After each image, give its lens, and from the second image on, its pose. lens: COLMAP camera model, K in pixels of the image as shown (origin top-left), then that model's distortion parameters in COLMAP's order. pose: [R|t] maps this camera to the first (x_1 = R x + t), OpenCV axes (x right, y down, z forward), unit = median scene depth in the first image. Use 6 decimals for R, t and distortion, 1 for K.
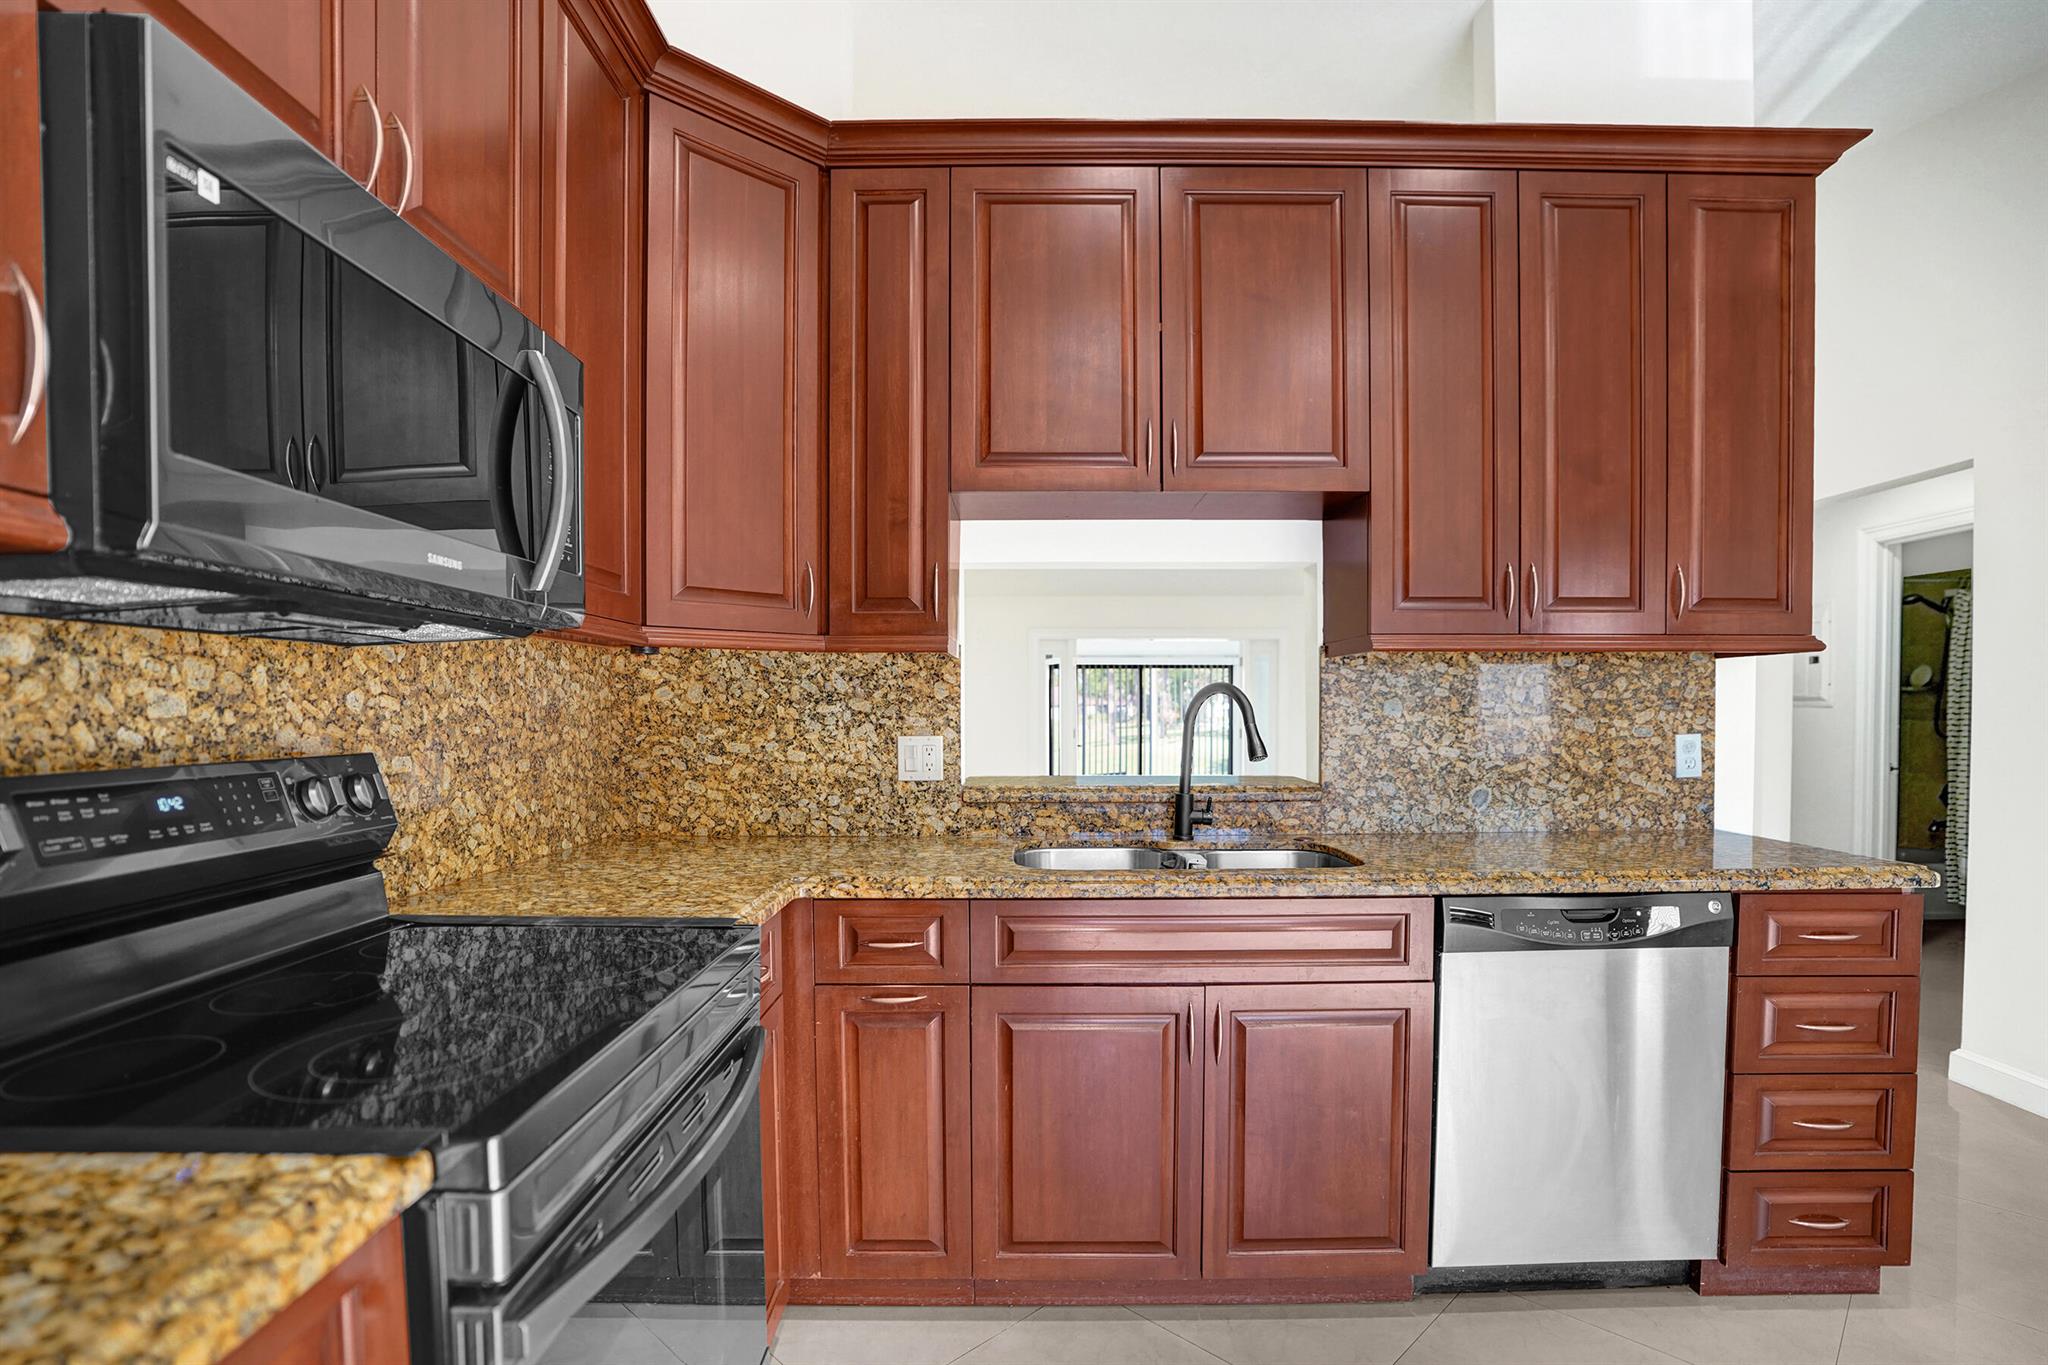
lens RADIAL K [[990.9, 0, 1018.8], [0, 990.9, 739.6], [0, 0, 1]] dist [-0.078578, 0.032005]
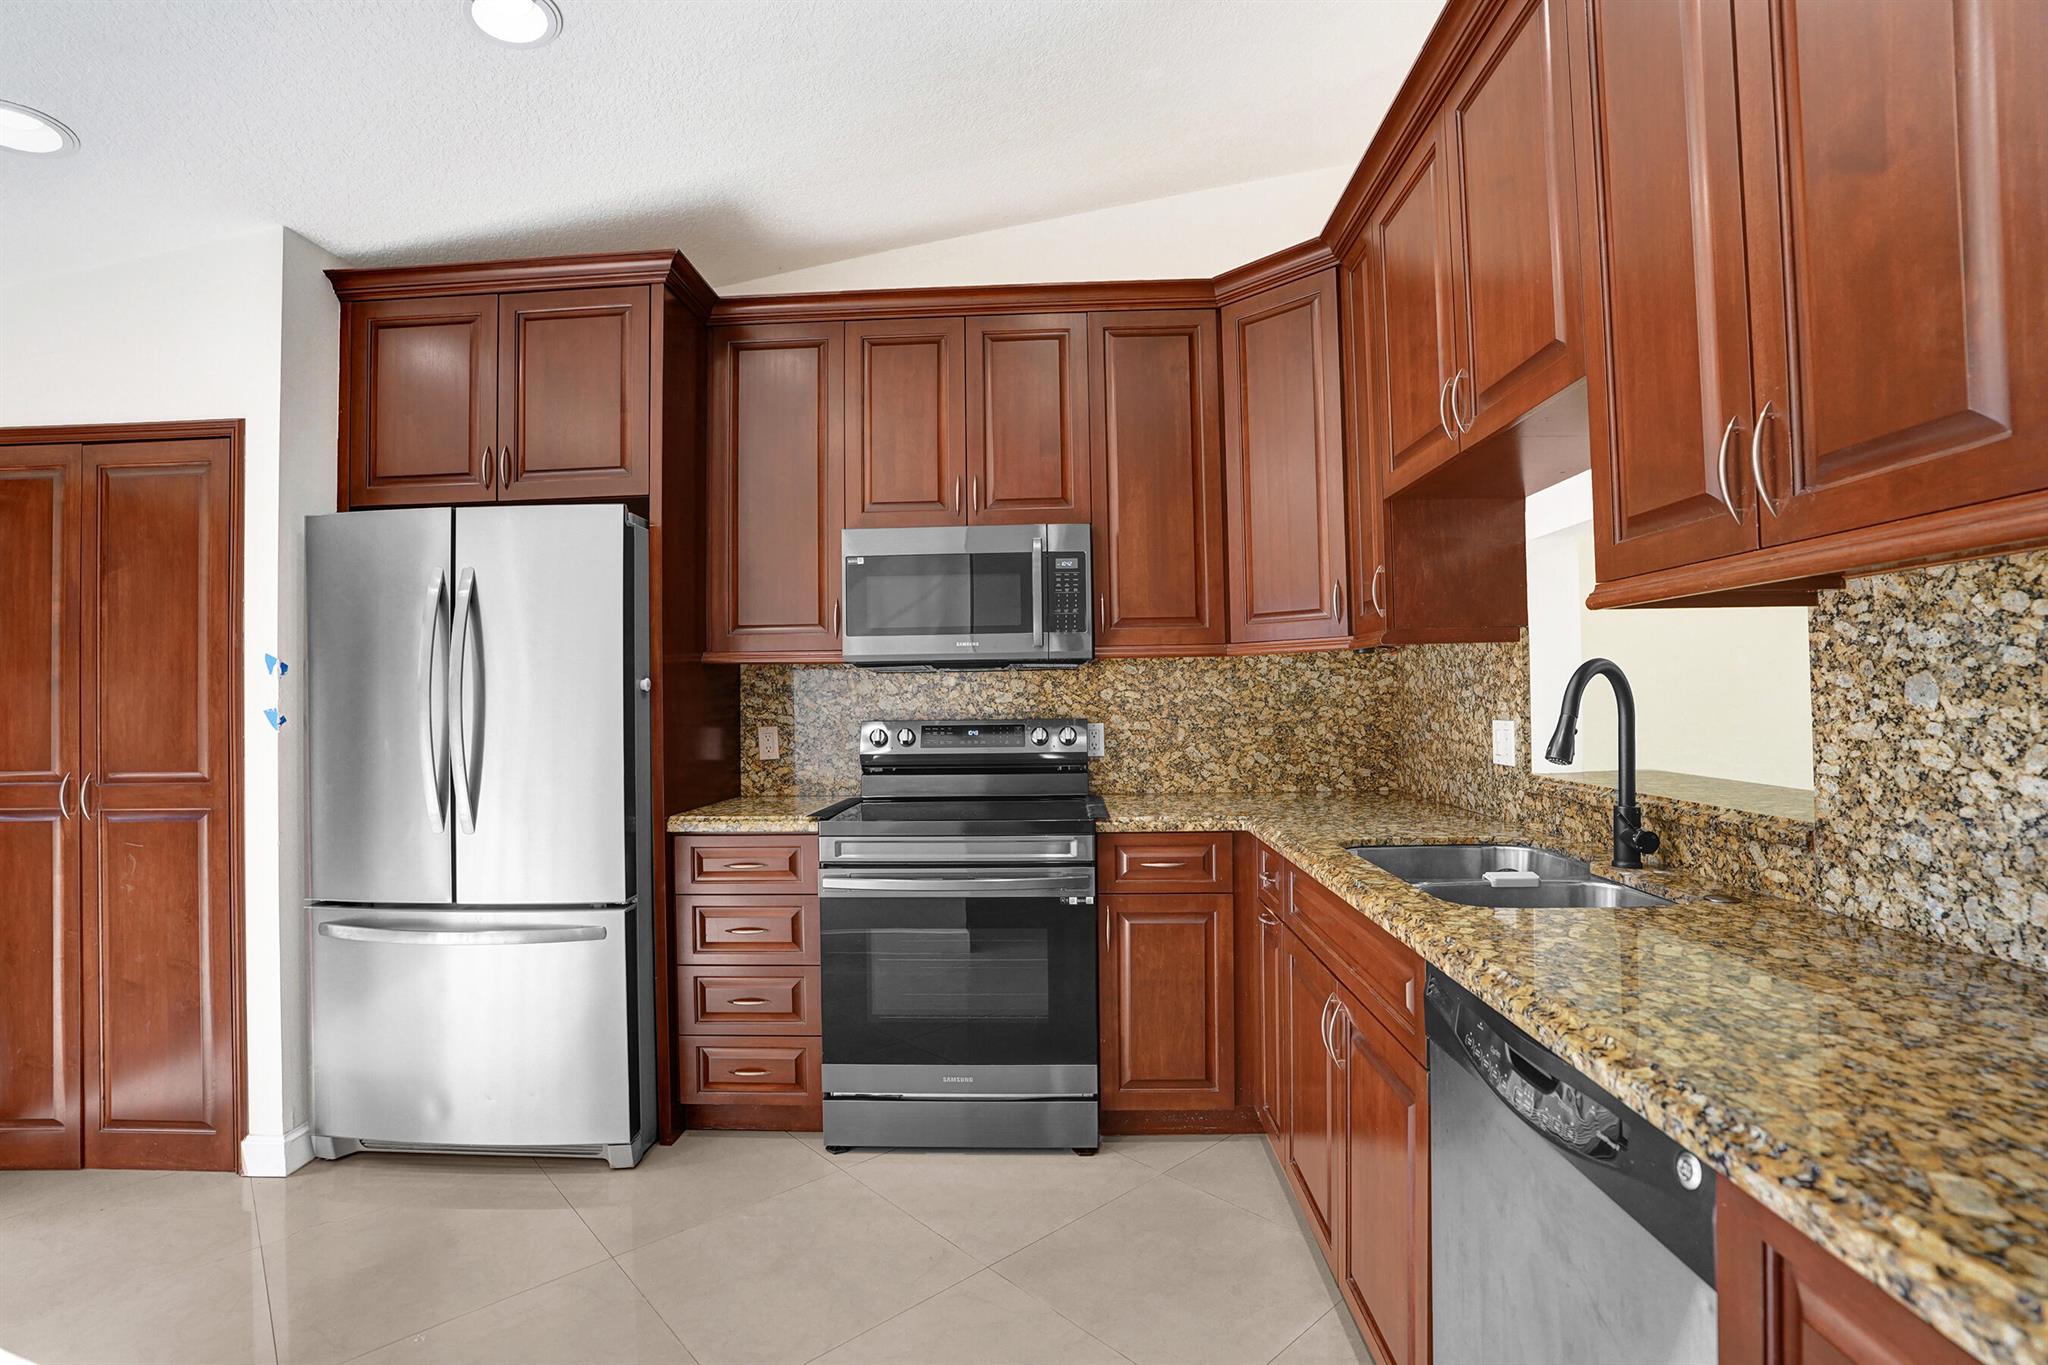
lens RADIAL K [[959.2, 0, 1018.2], [0, 959.2, 675.2], [0, 0, 1]] dist [-0.069459, 0.025243]
pose [[-0.043355, -0.019001, -0.998879, 0.908919], [-0.015136, 0.999717, -0.018360, -0.025525], [0.998945, 0.014323, -0.043630, 0.569306]]
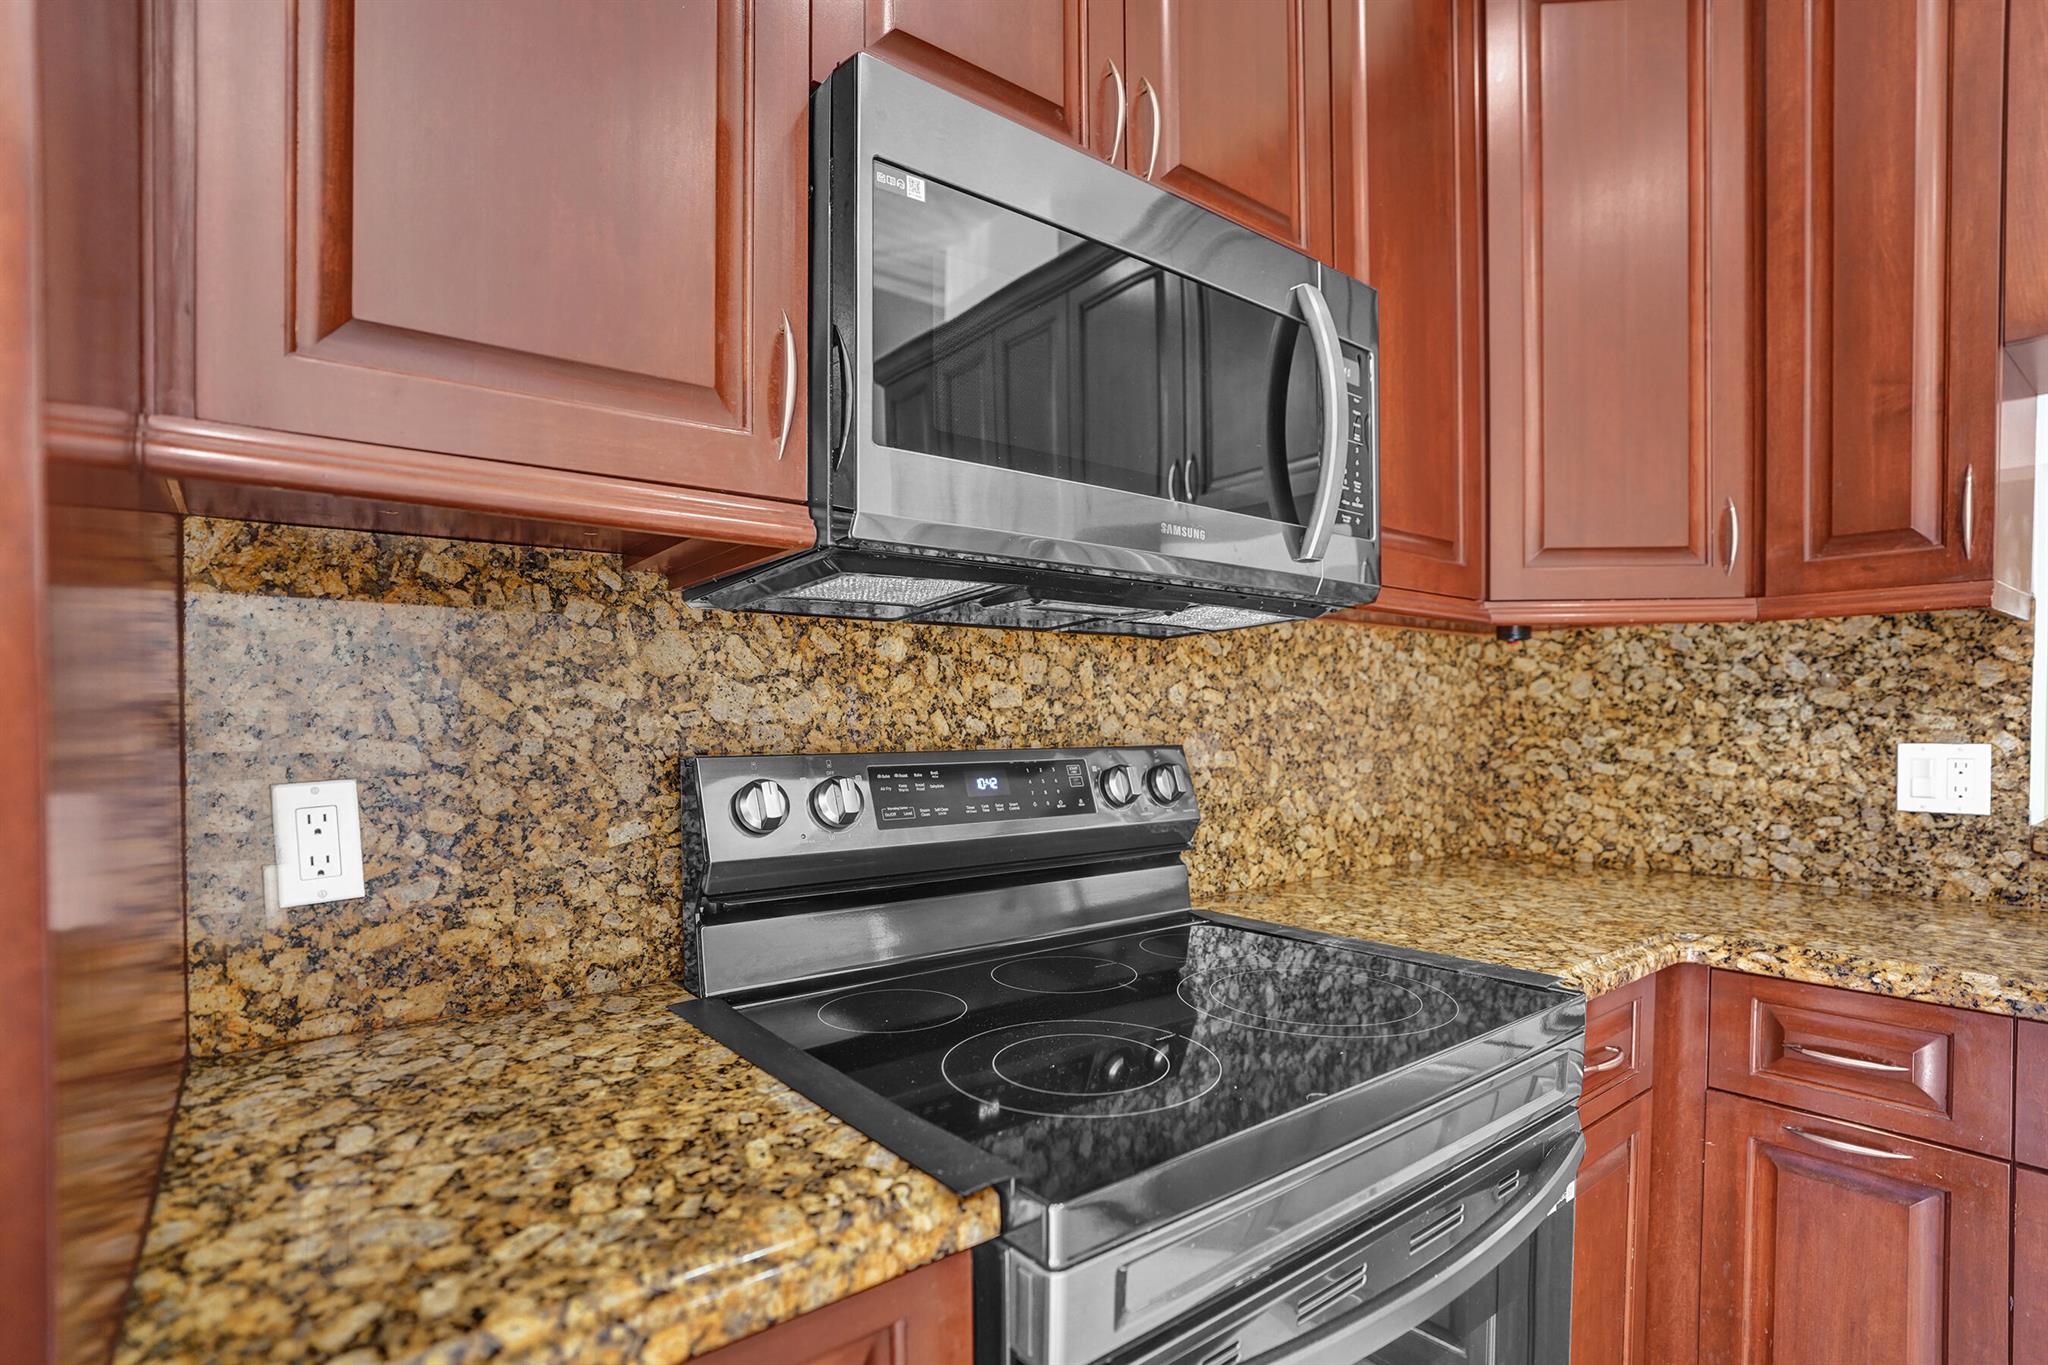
lens RADIAL K [[1011.9, 0, 1018.6], [0, 1011.9, 746.2], [0, 0, 1]] dist [-0.066000, 0.031538]
pose [[0.622337, 0.021173, -0.782463, 0.026036], [-0.022089, 0.999711, 0.009482, 0.005289], [0.782438, 0.011383, 0.622625, 0.129693]]
